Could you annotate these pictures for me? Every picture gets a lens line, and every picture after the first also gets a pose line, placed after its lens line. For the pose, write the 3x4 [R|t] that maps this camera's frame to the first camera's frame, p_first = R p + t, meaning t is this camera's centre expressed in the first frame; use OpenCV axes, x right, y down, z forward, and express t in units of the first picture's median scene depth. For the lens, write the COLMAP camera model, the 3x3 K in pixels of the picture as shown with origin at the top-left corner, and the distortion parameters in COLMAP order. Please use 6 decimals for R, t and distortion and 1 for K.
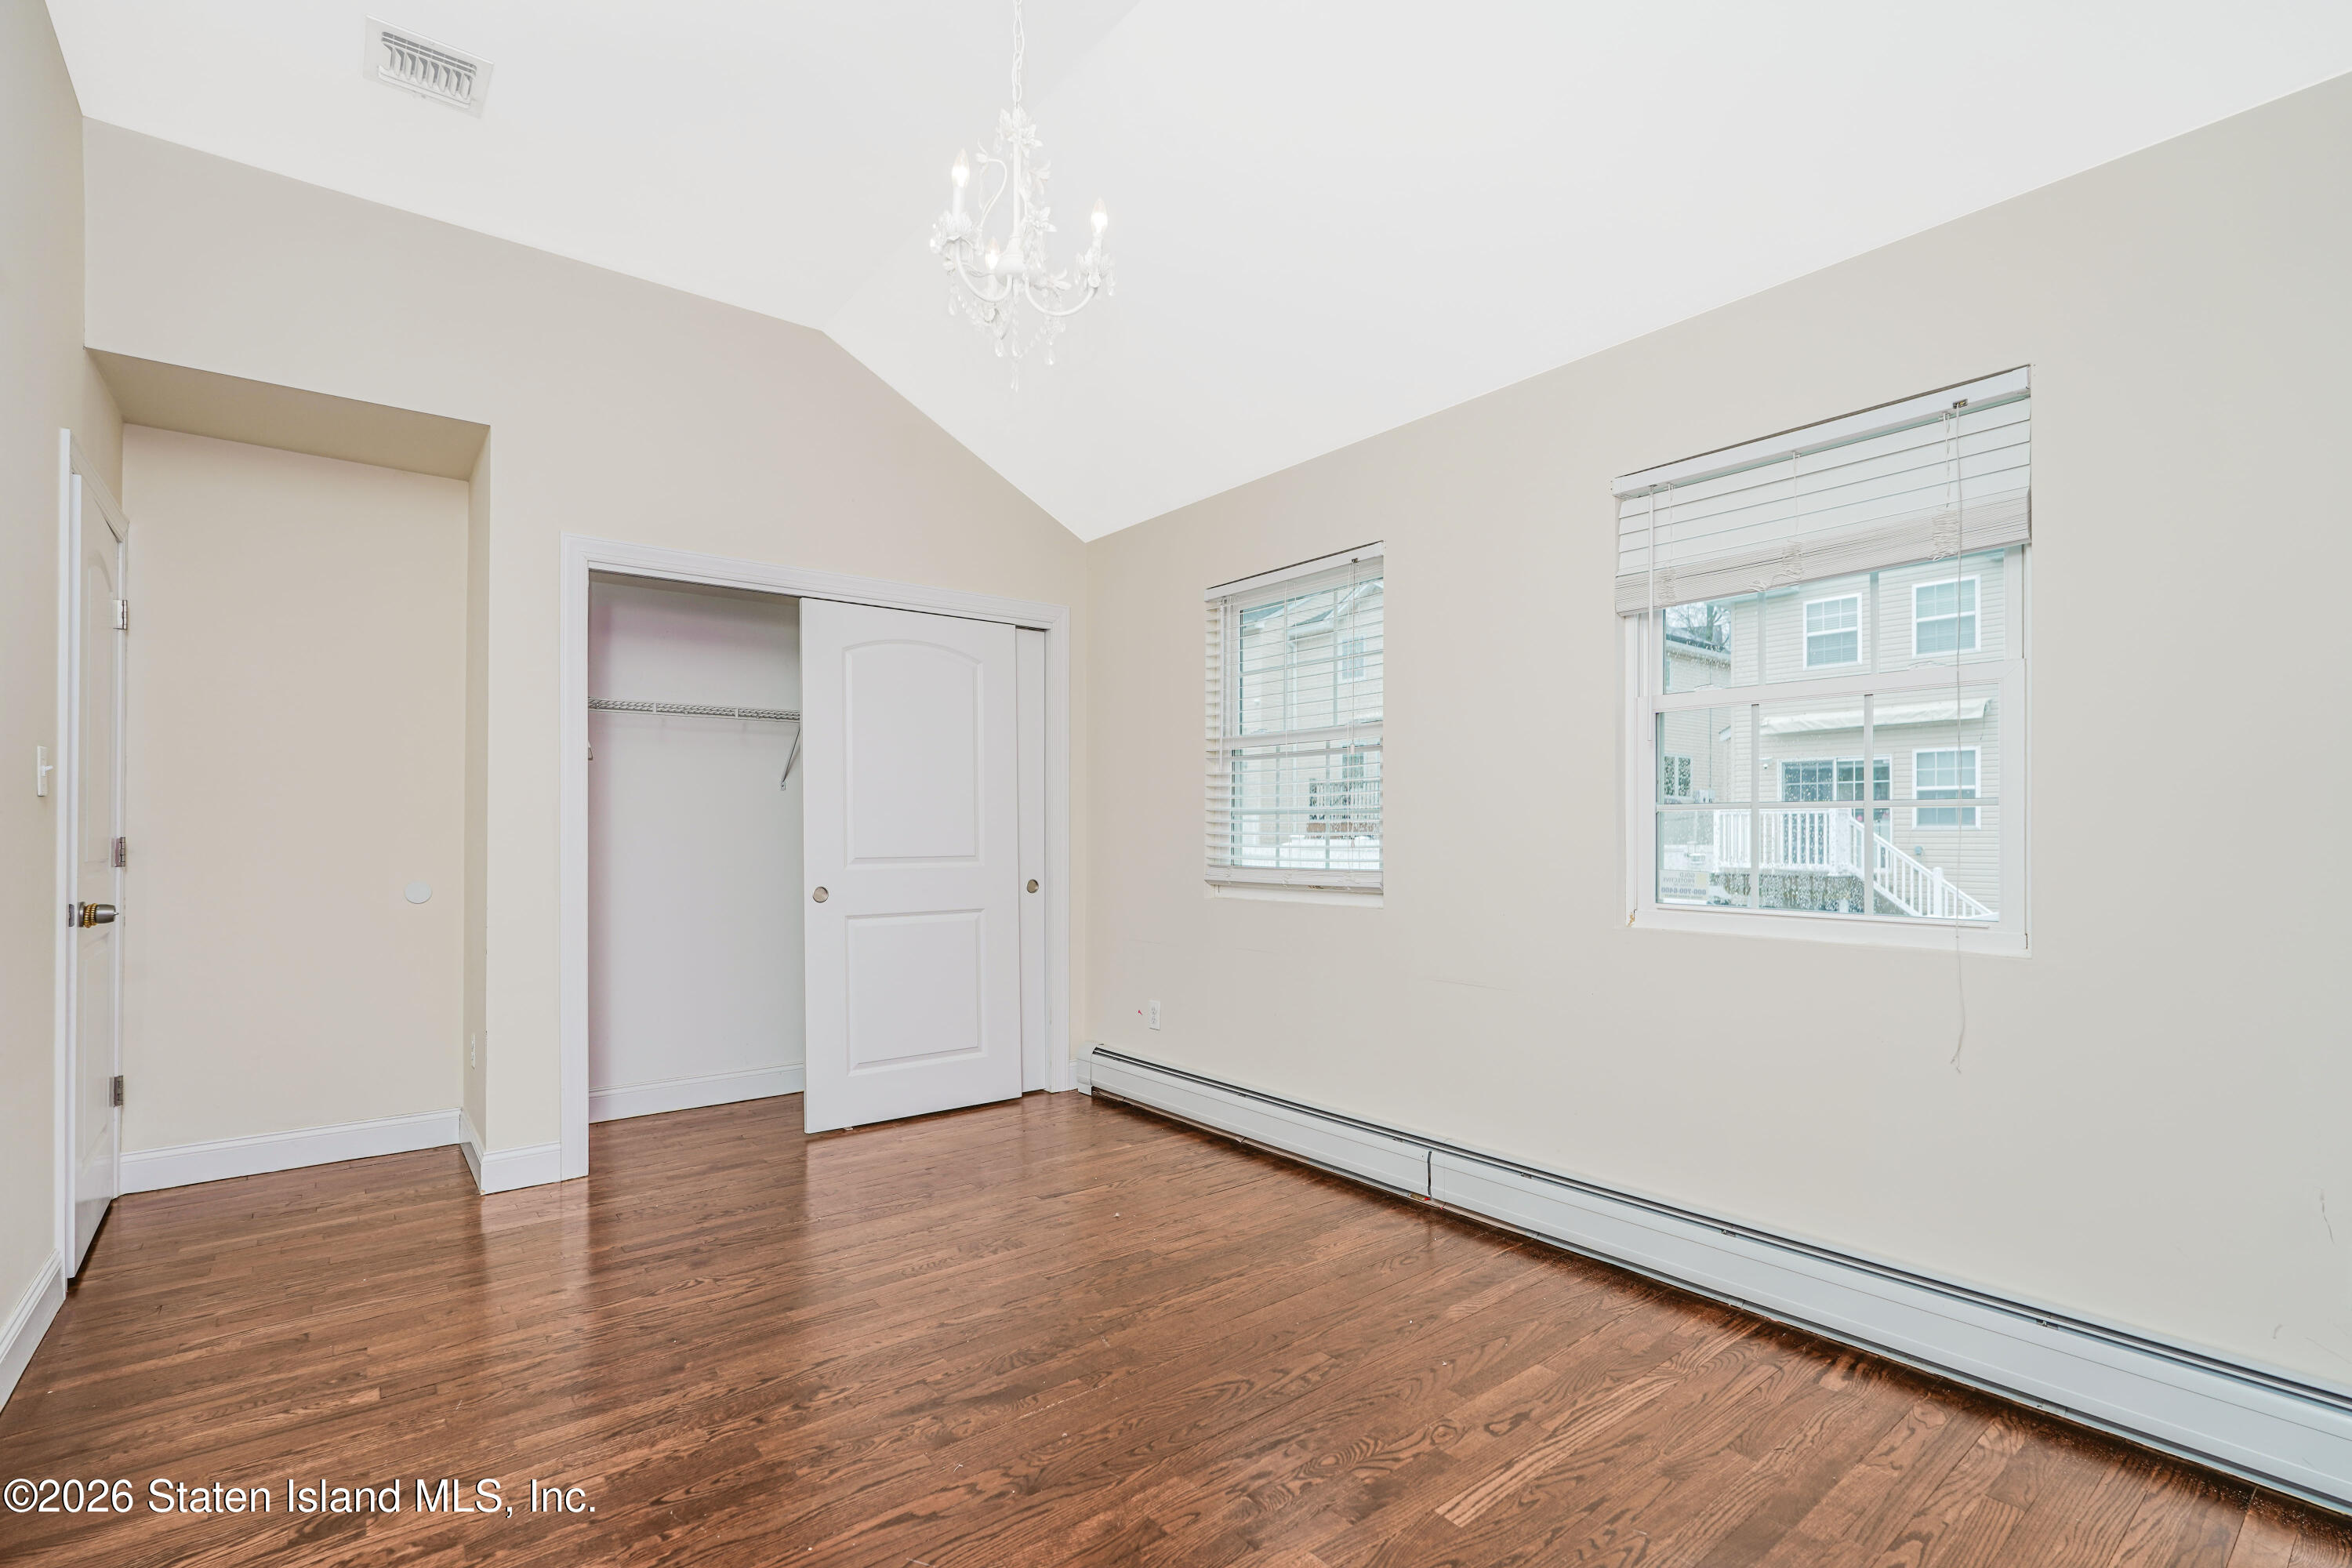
lens RADIAL K [[1038.2, 0, 1178.7], [0, 1038.2, 825.0], [0, 0, 1]] dist [-0.016911, 0.007164]
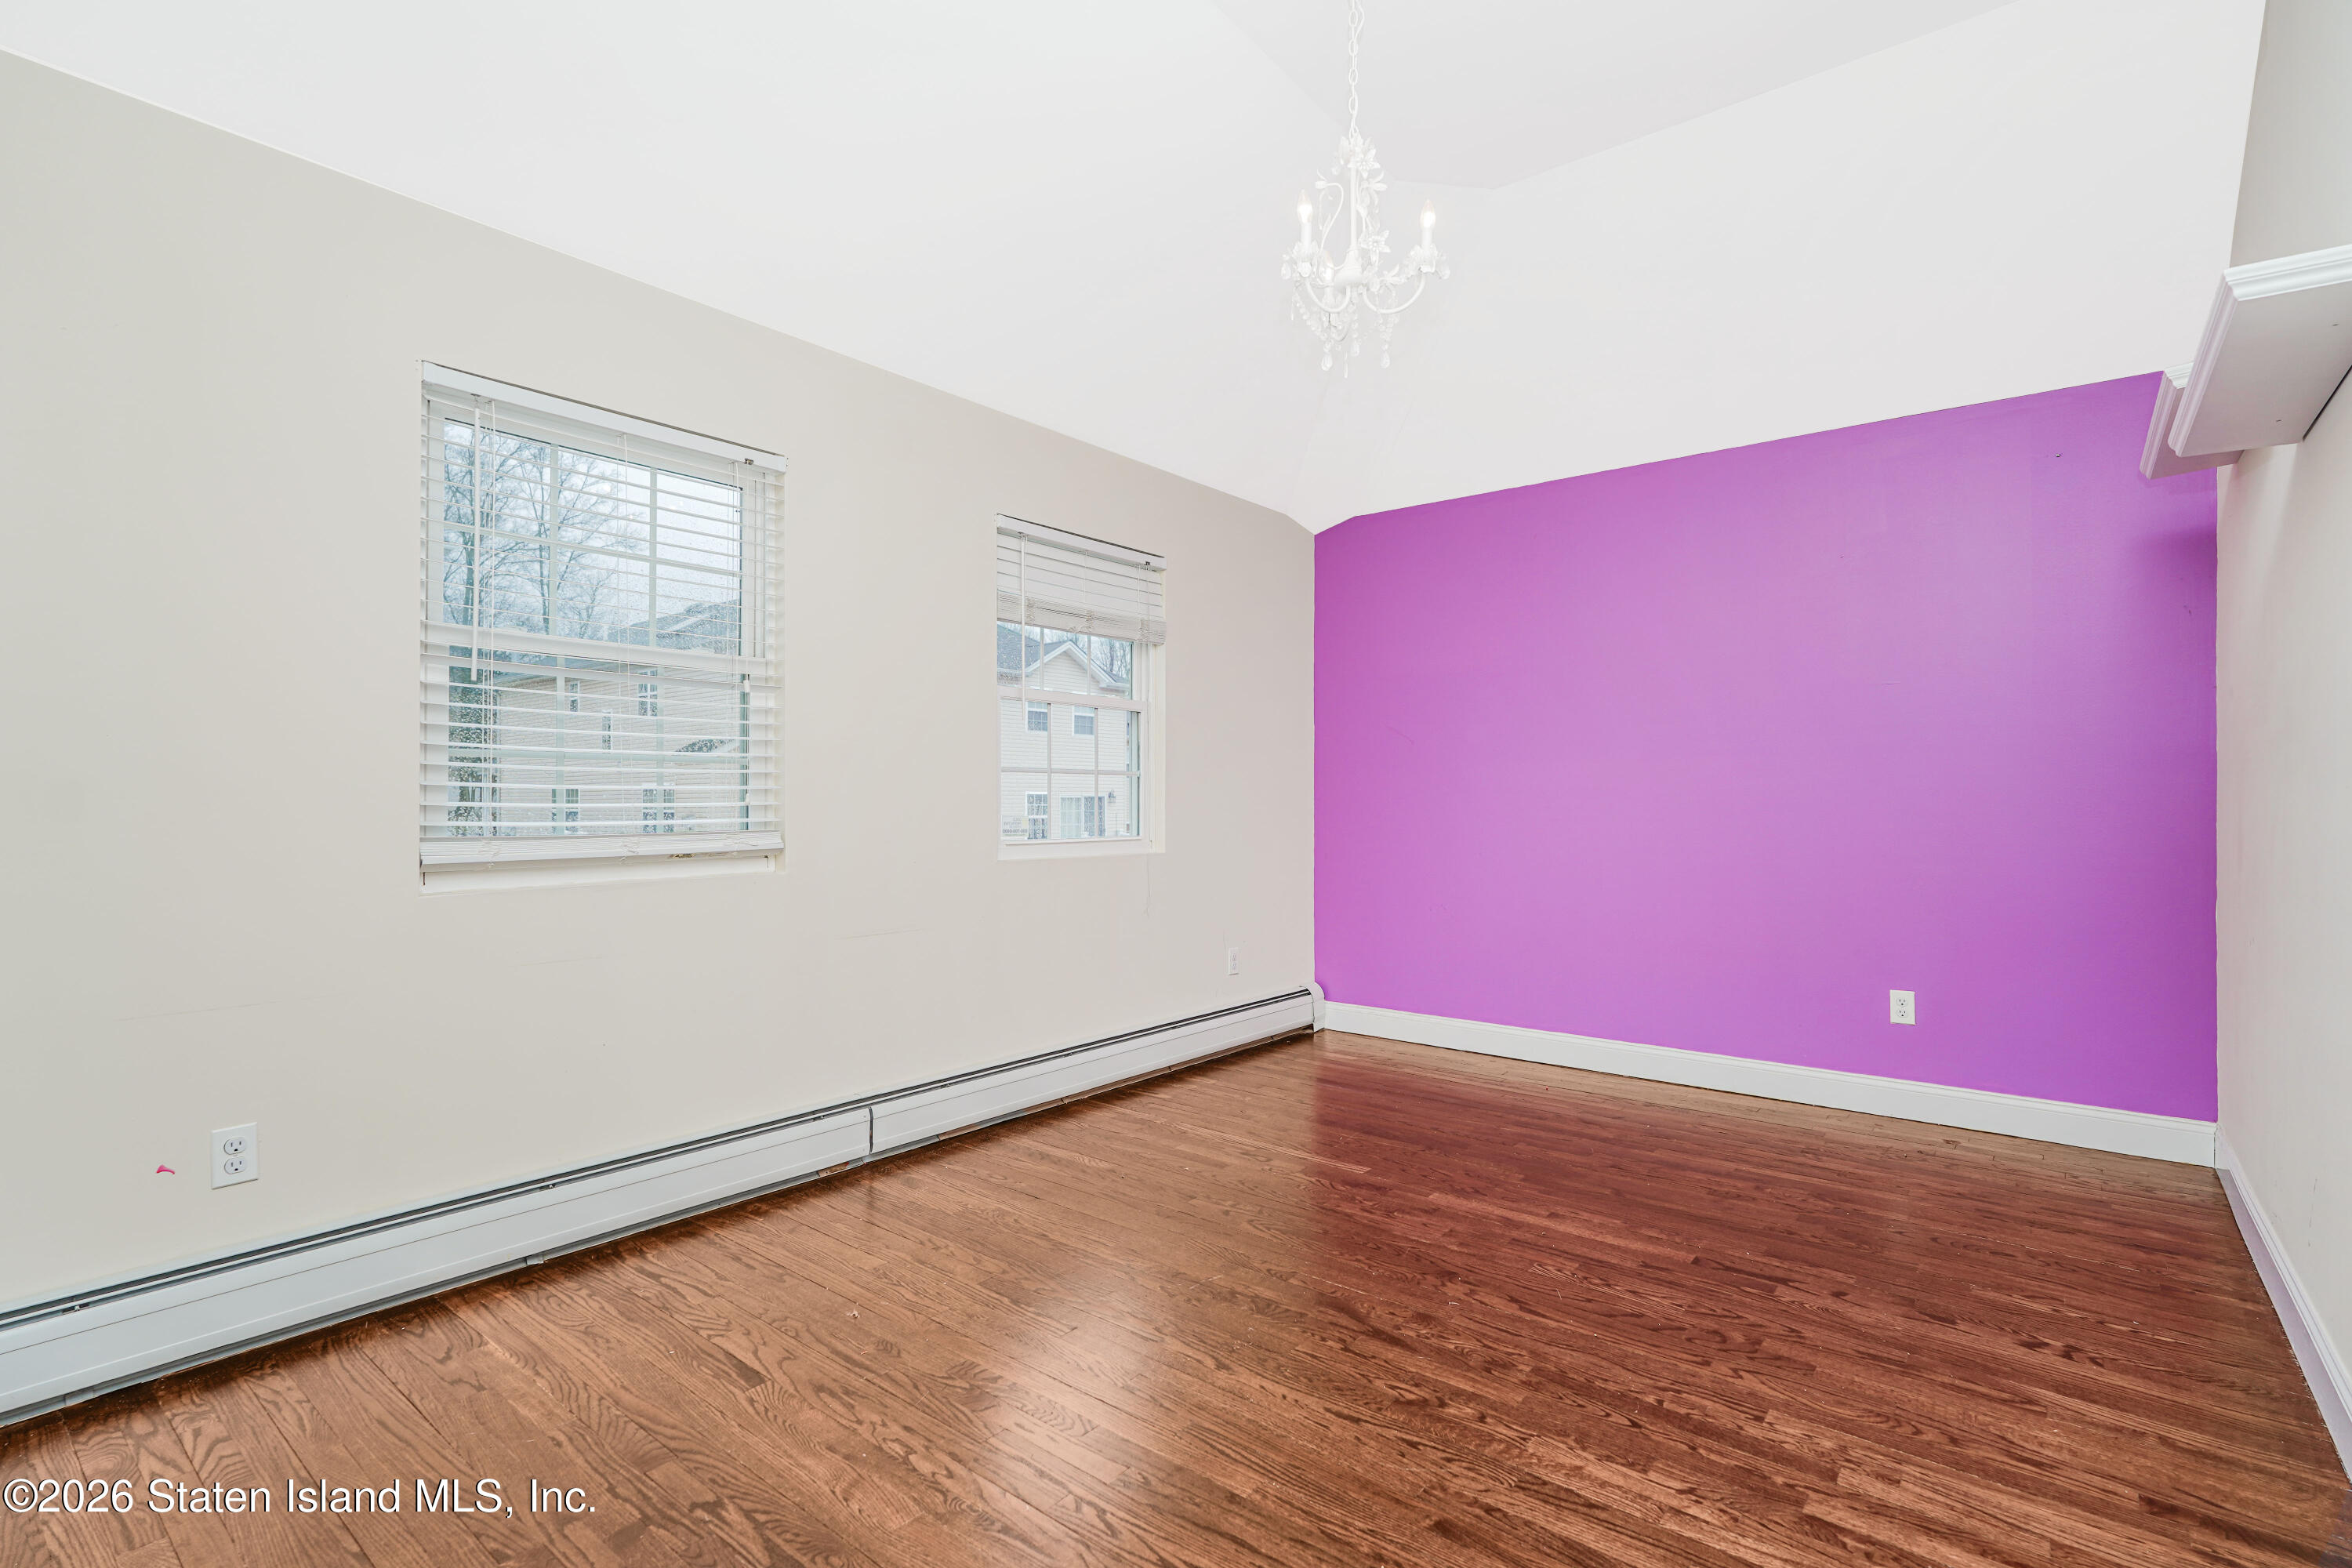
lens RADIAL K [[1038.2, 0, 1171.3], [0, 1038.2, 793.5], [0, 0, 1]] dist [-0.016911, 0.007164]
pose [[-0.167649, 0.006283, 0.985827, -1.082201], [-0.006687, 0.999949, -0.007511, 0.026445], [-0.985824, -0.007851, -0.167598, 1.221044]]
